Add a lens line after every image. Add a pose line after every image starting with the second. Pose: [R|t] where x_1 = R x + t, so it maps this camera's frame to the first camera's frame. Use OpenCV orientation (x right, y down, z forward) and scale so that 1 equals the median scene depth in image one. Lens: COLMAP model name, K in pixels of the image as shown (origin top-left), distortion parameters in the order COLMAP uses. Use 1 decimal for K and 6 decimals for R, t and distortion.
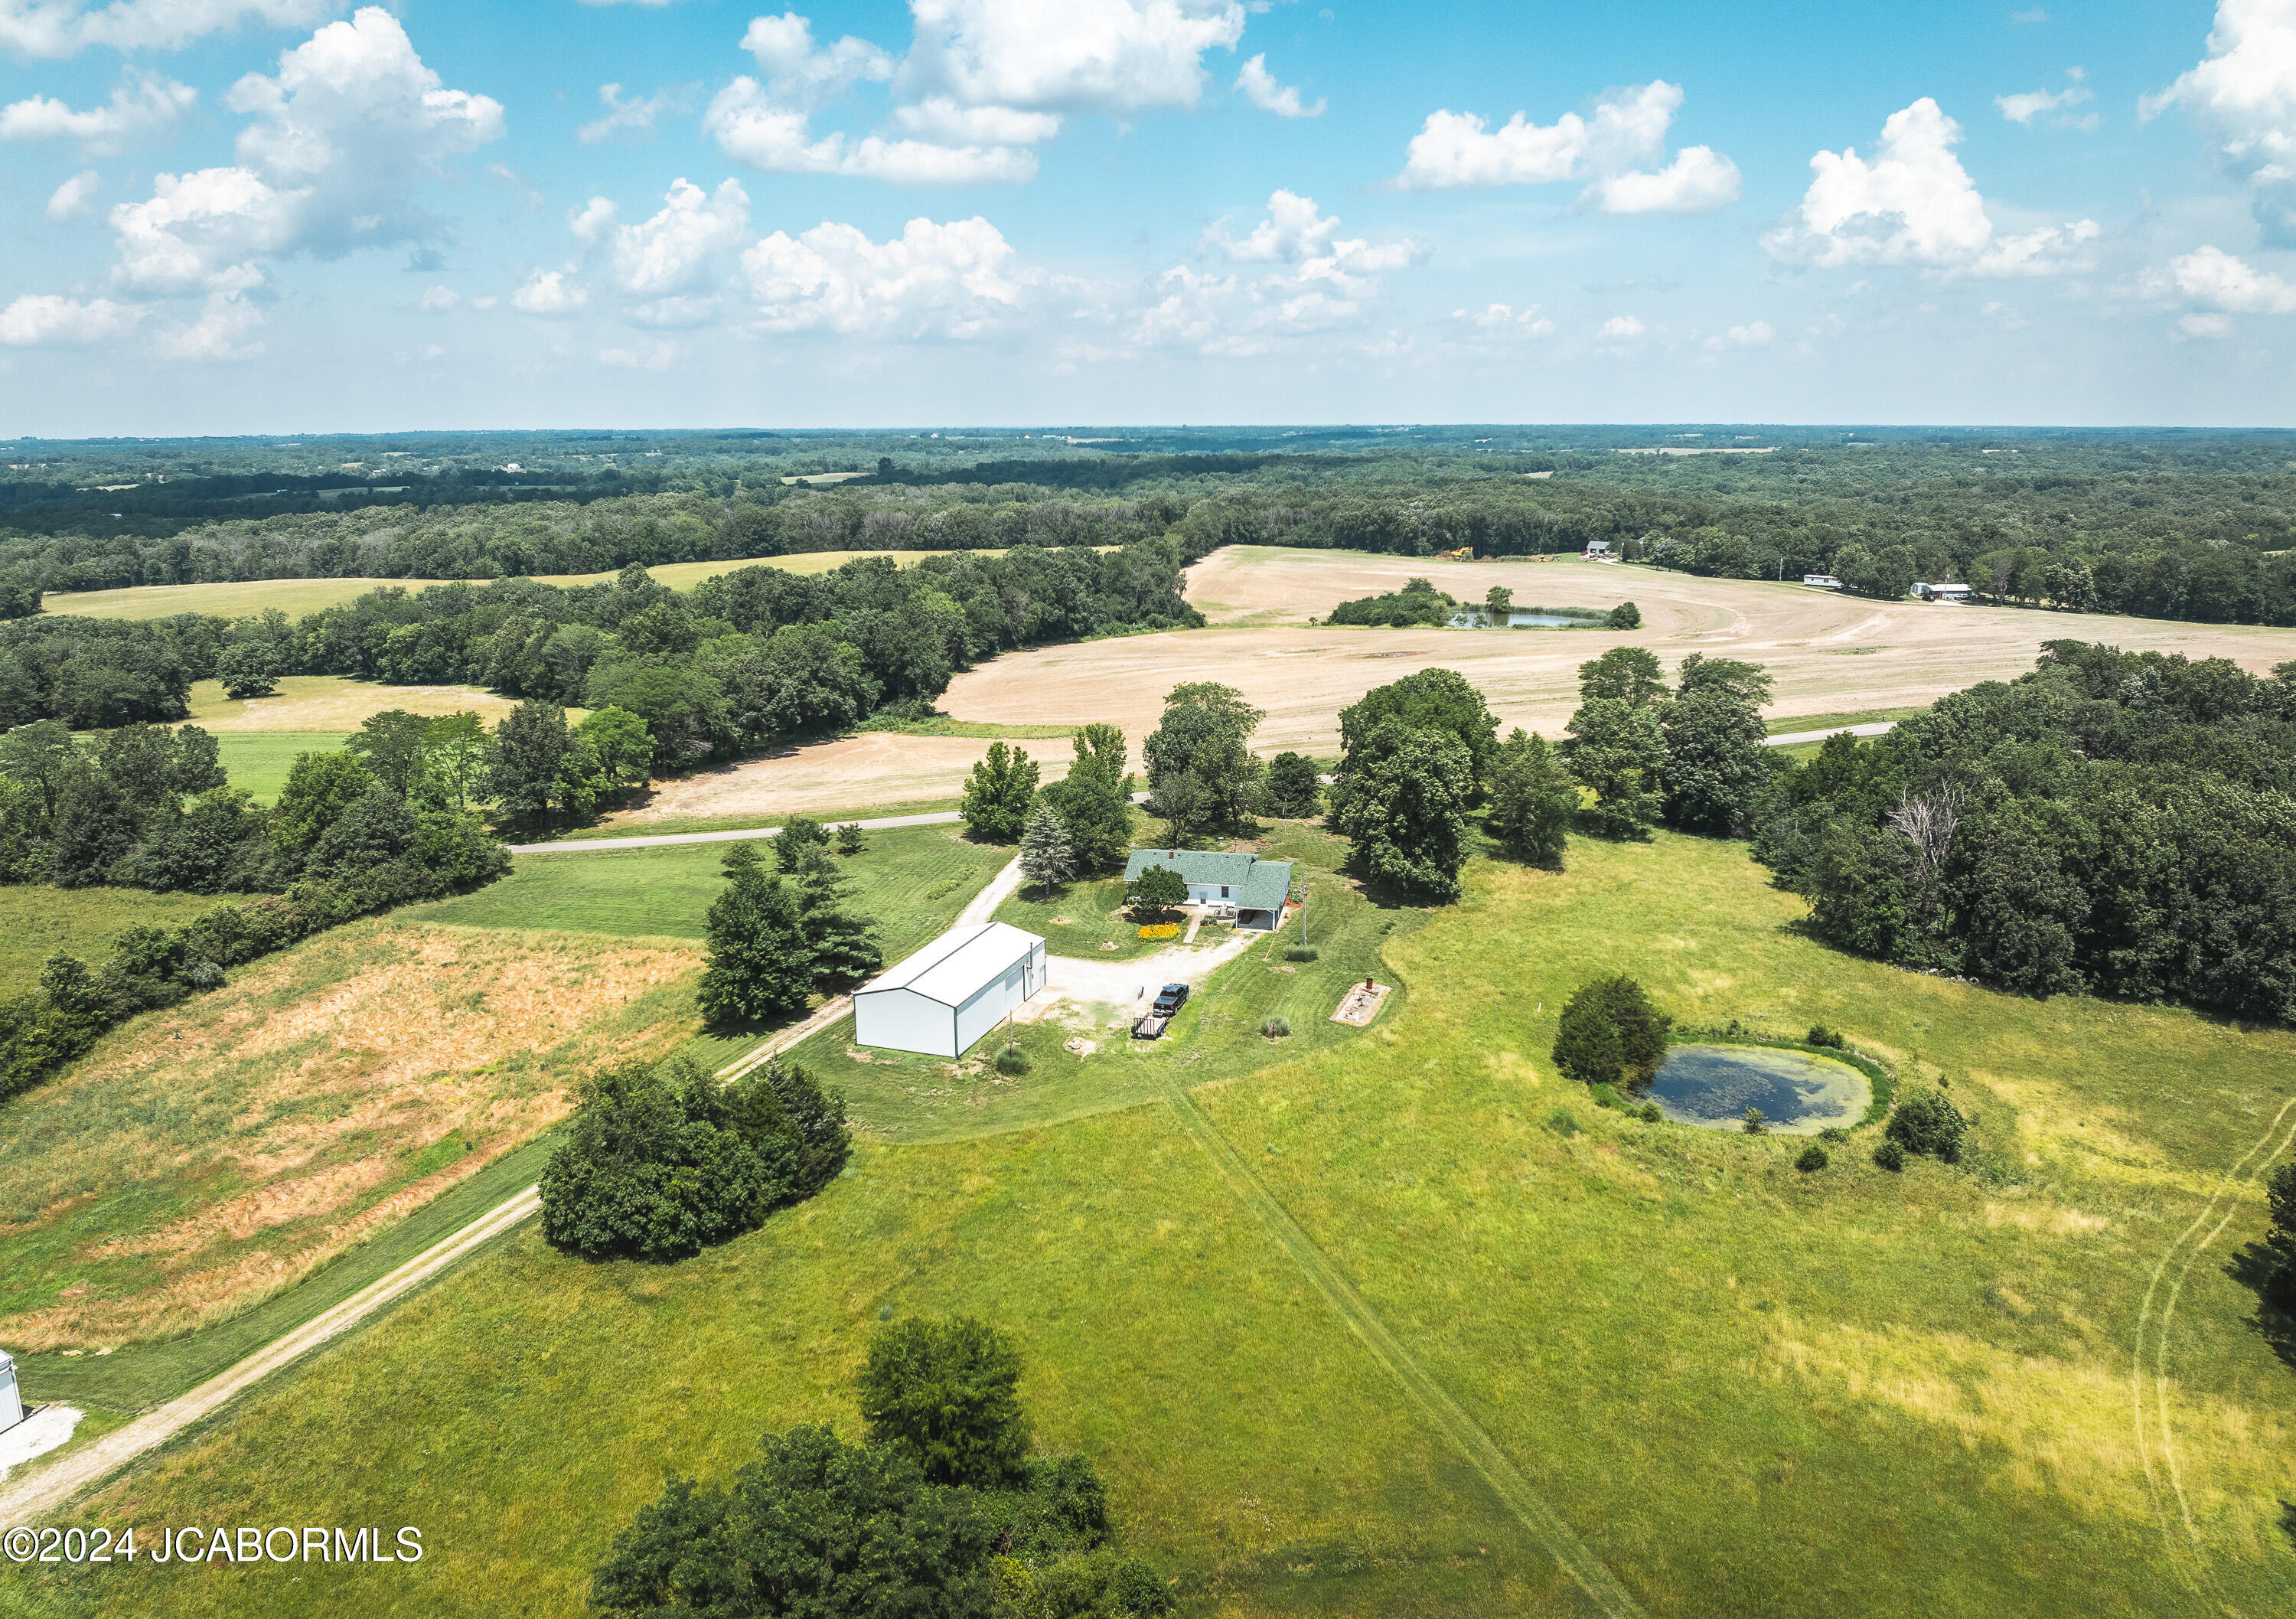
lens RADIAL K [[1605.5, 0, 1156.8], [0, 1605.5, 783.6], [0, 0, 1]] dist [-0.035290, -0.004057]
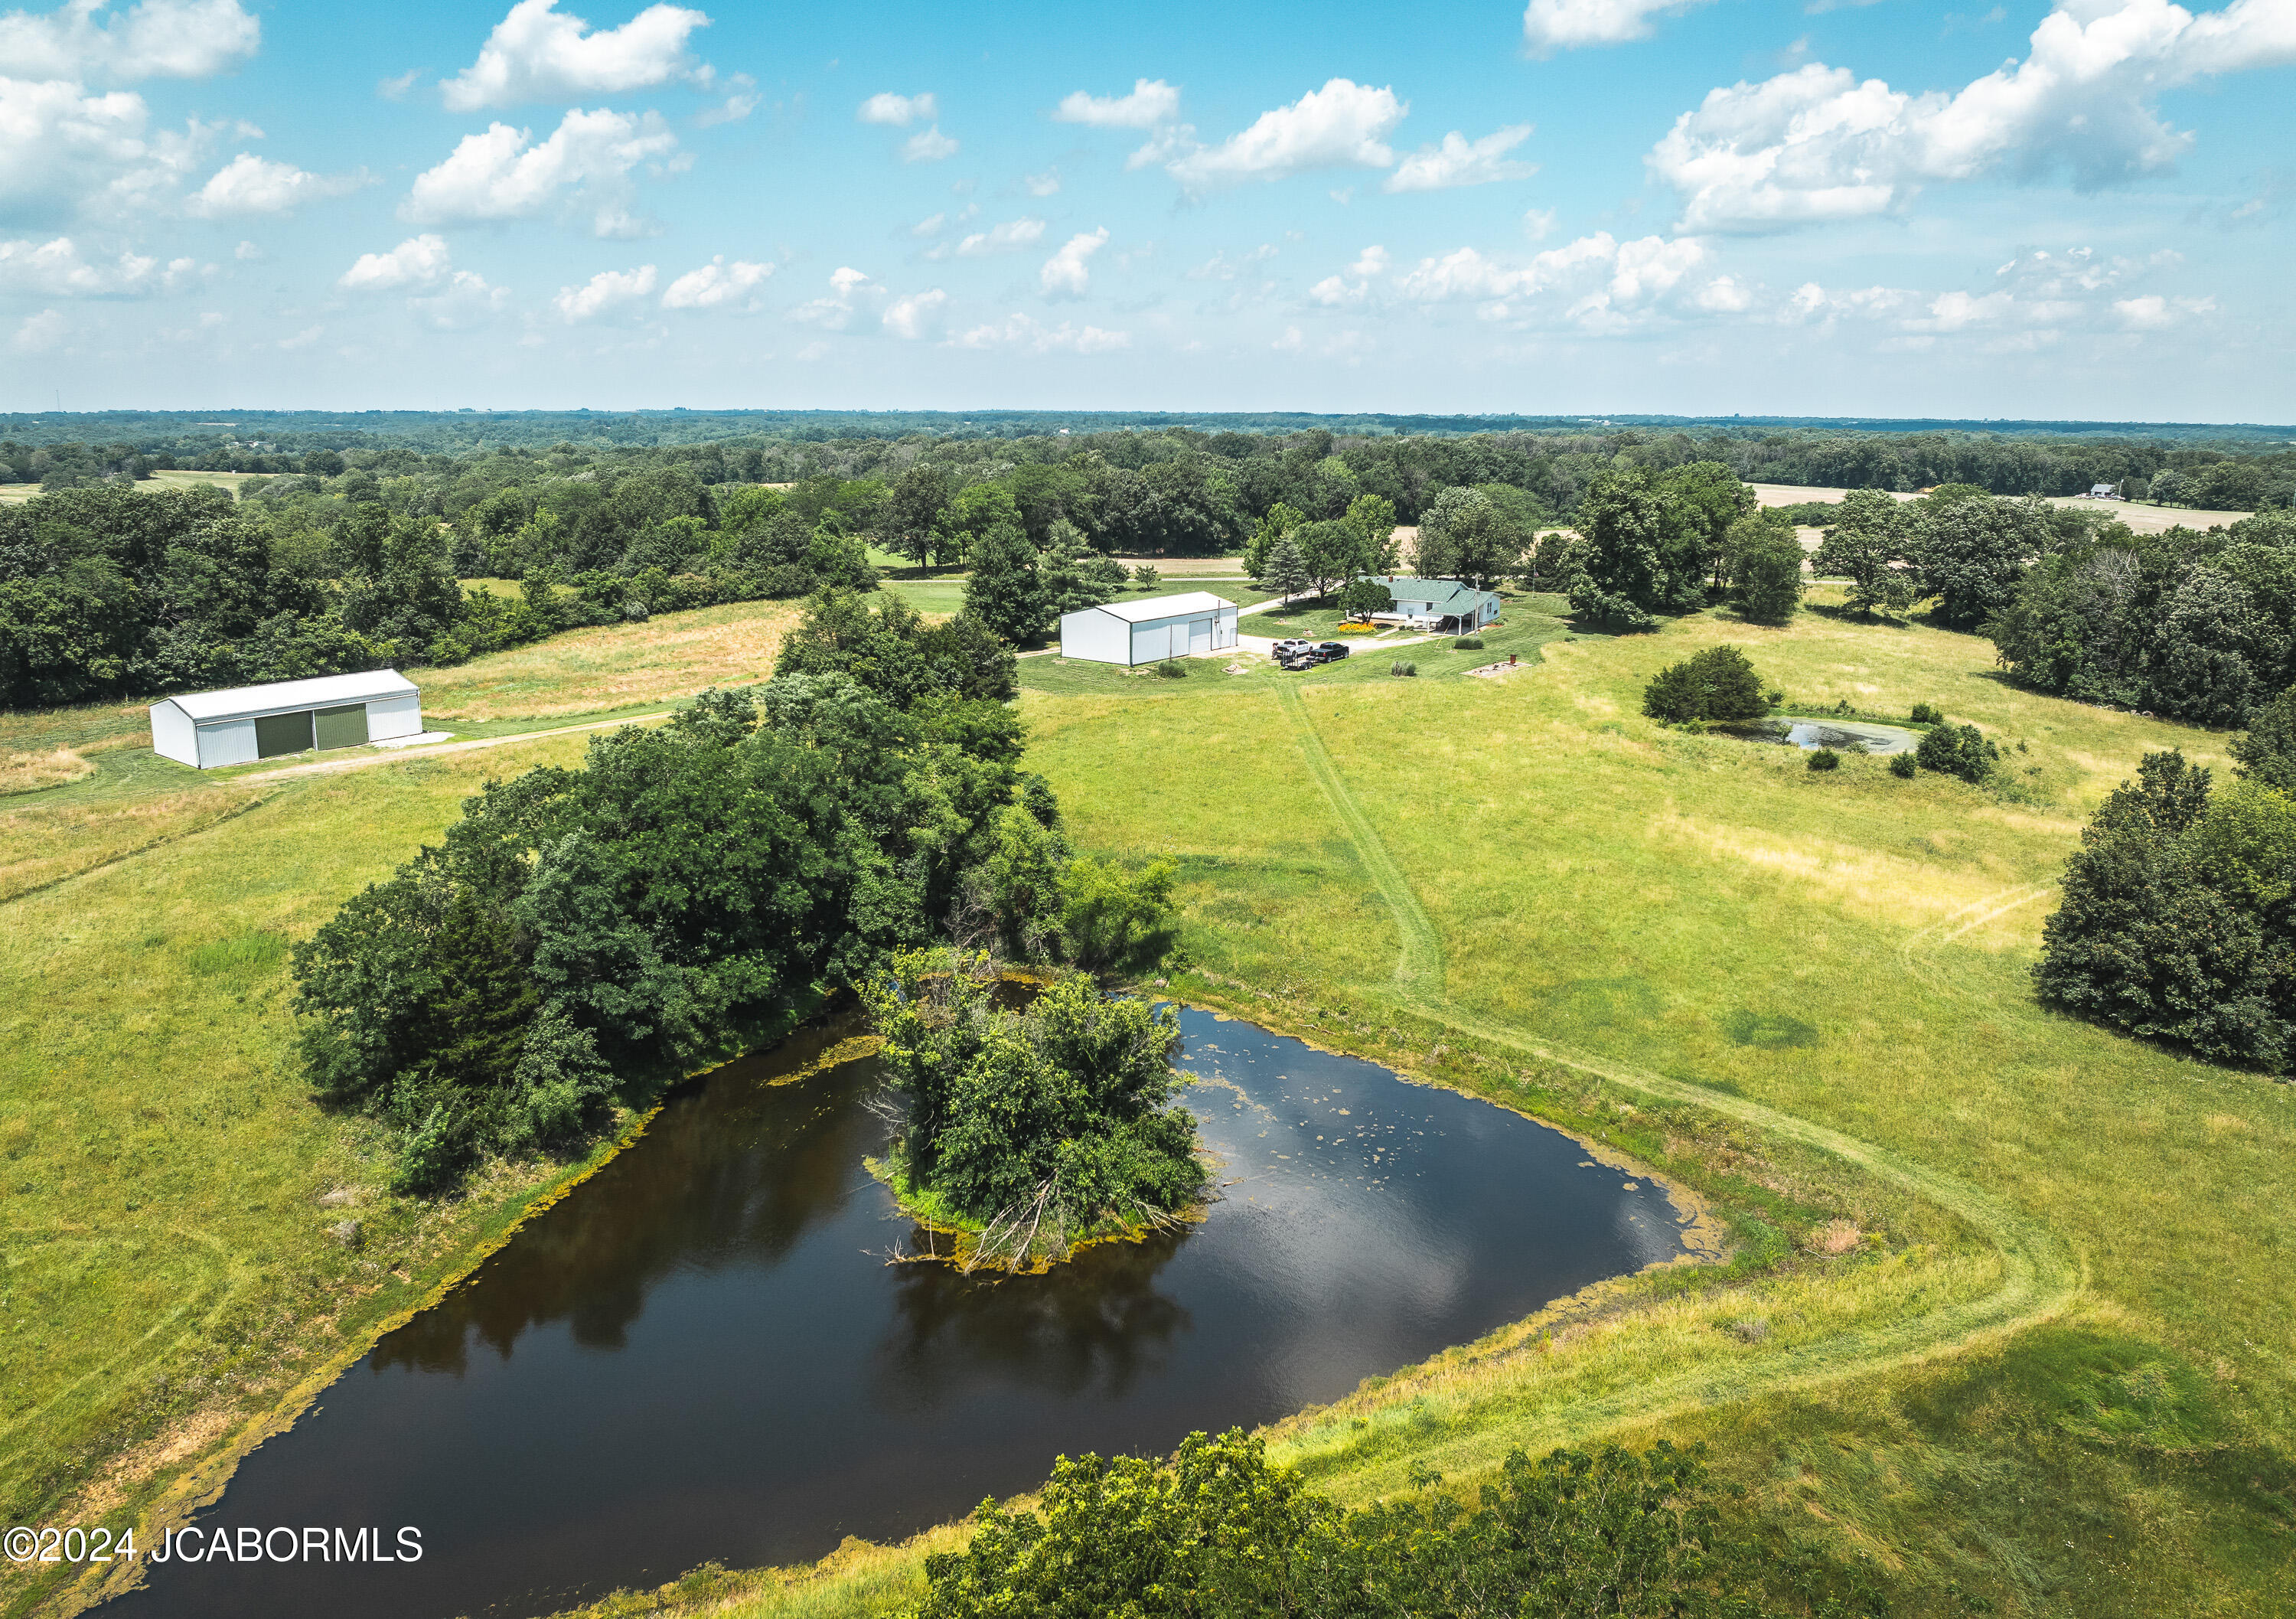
lens RADIAL K [[1605.5, 0, 1166.6], [0, 1605.5, 777.6], [0, 0, 1]] dist [-0.035290, -0.004057]
pose [[0.948013, 0.080763, -0.307811, 0.189966], [-0.080148, 0.996675, 0.014664, 0.157054], [0.307972, 0.010768, 0.951334, -0.107065]]
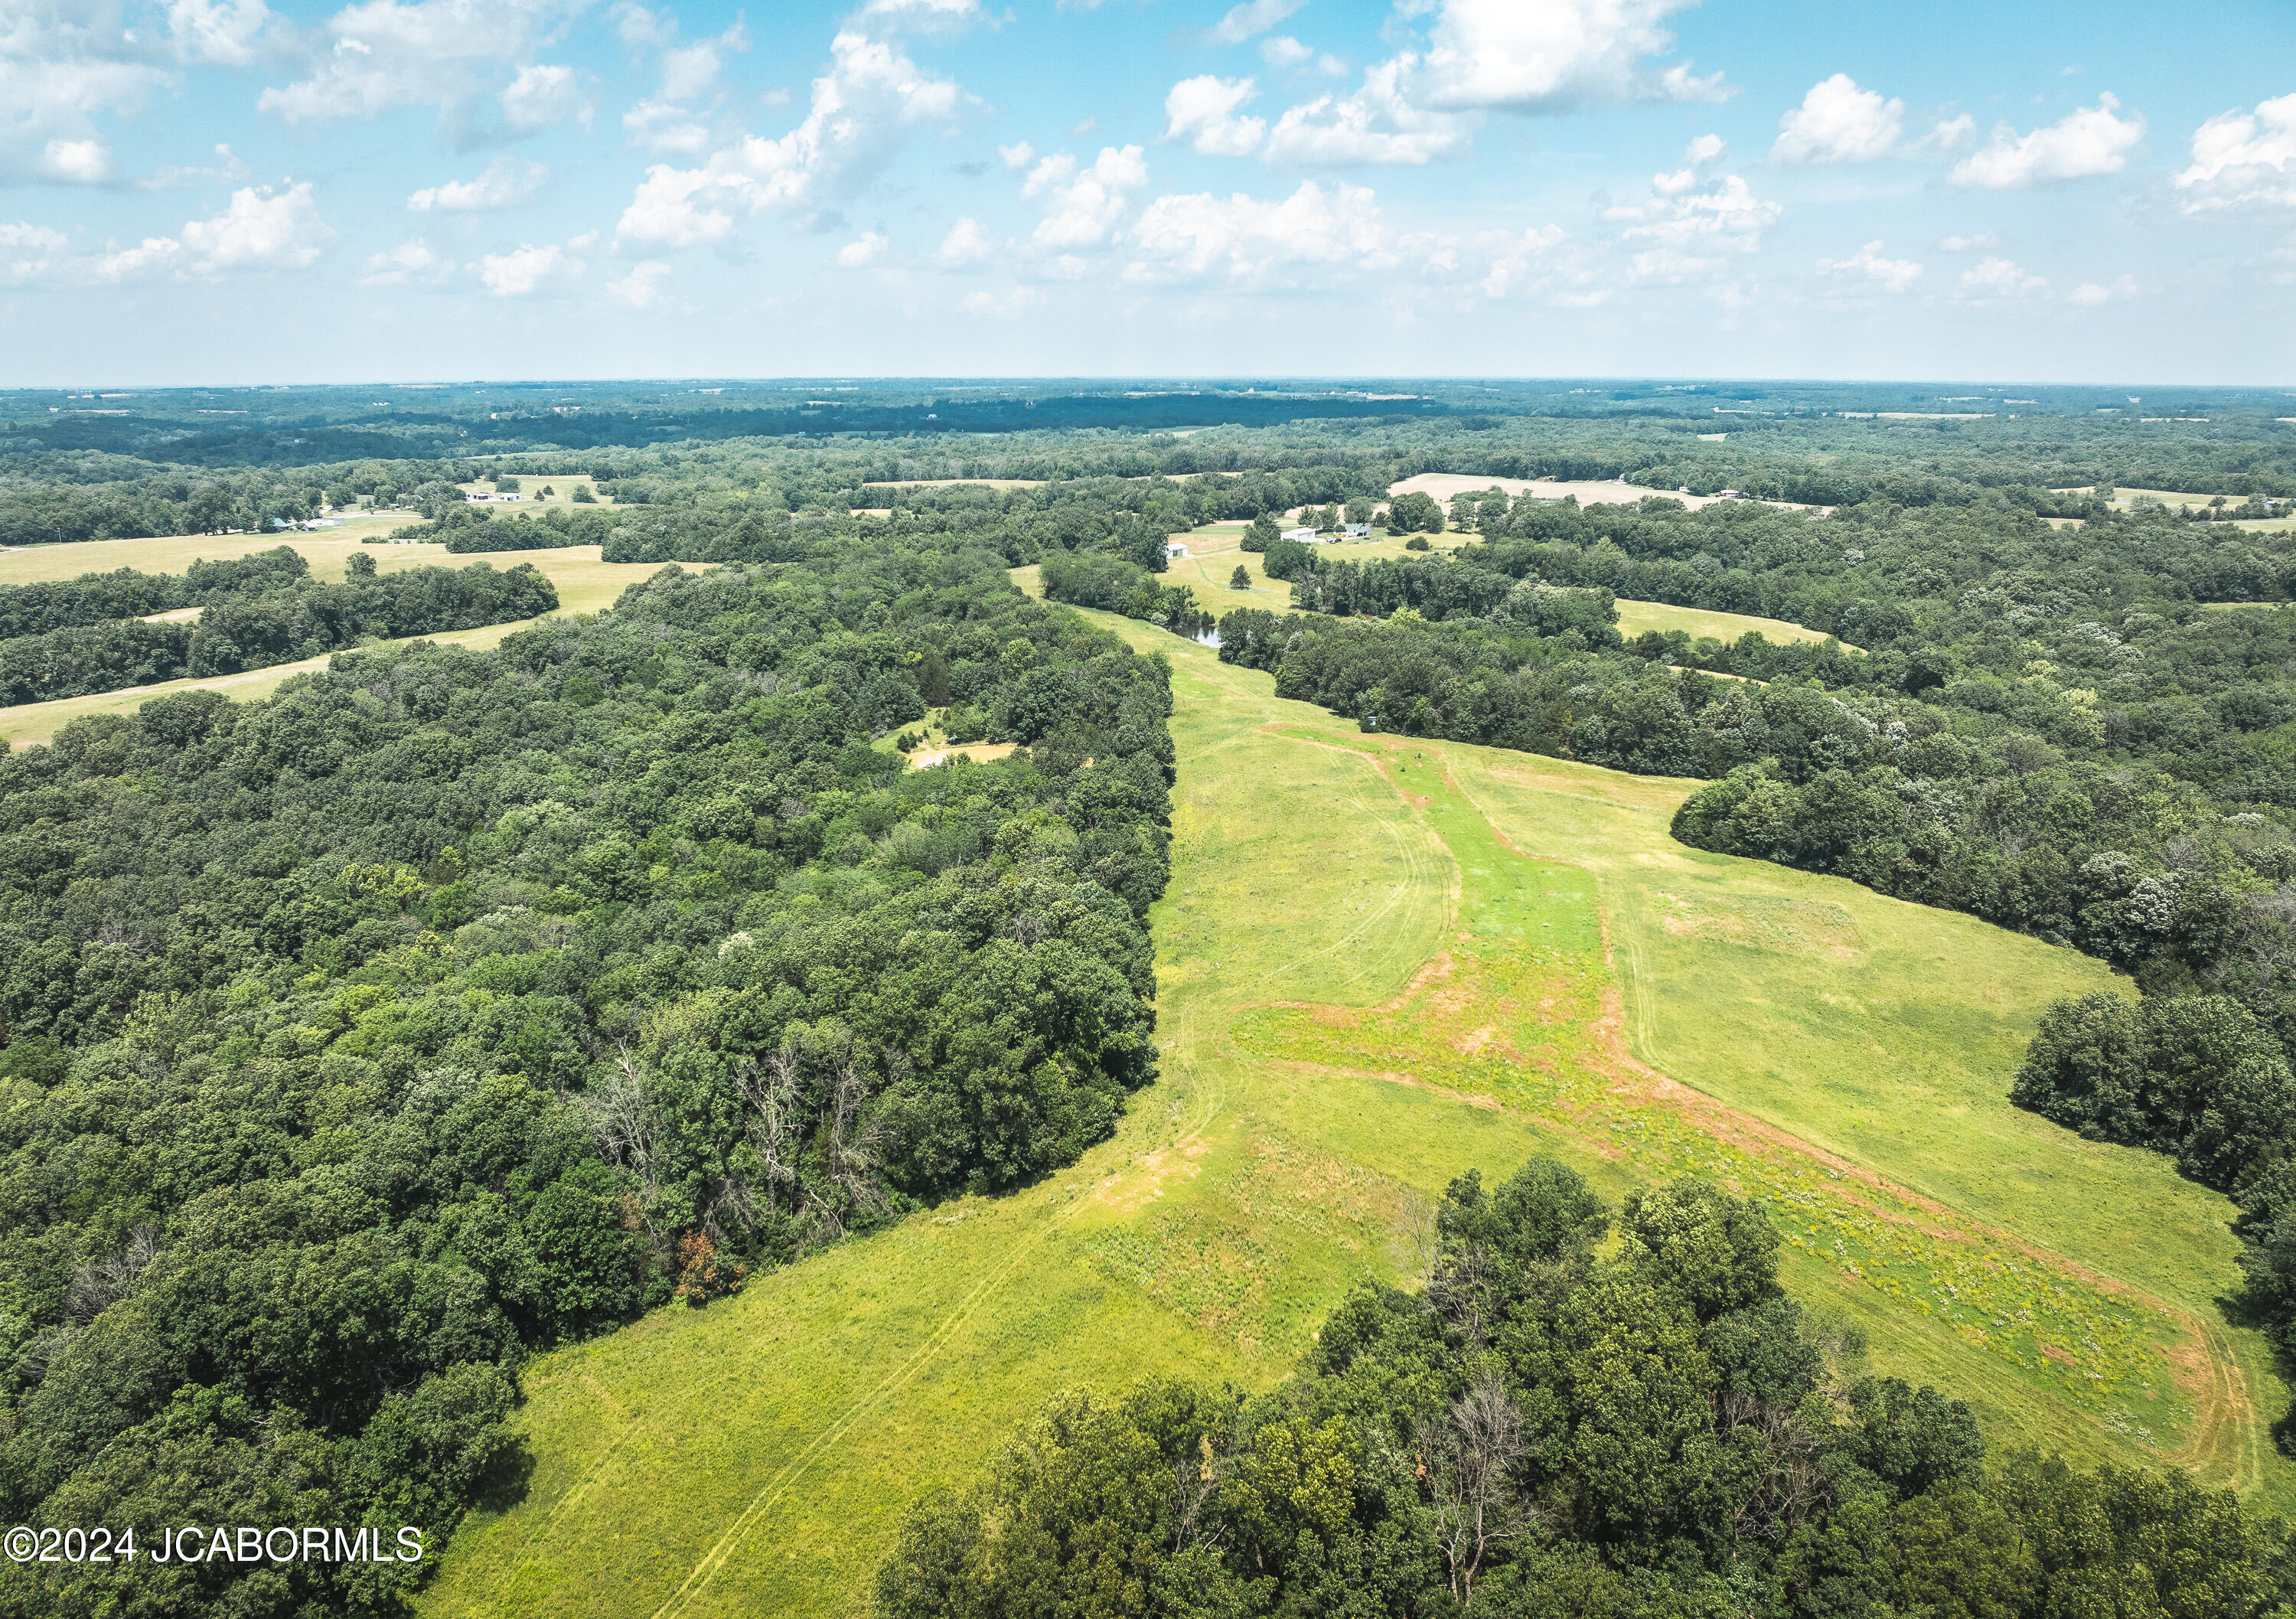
lens RADIAL K [[1605.5, 0, 1153.3], [0, 1605.5, 805.9], [0, 0, 1]] dist [-0.035290, -0.004057]
pose [[0.982214, 0.052701, -0.180218, 0.297154], [-0.044790, 0.997857, 0.047692, 0.571305], [0.182345, -0.038772, 0.982470, -3.171285]]
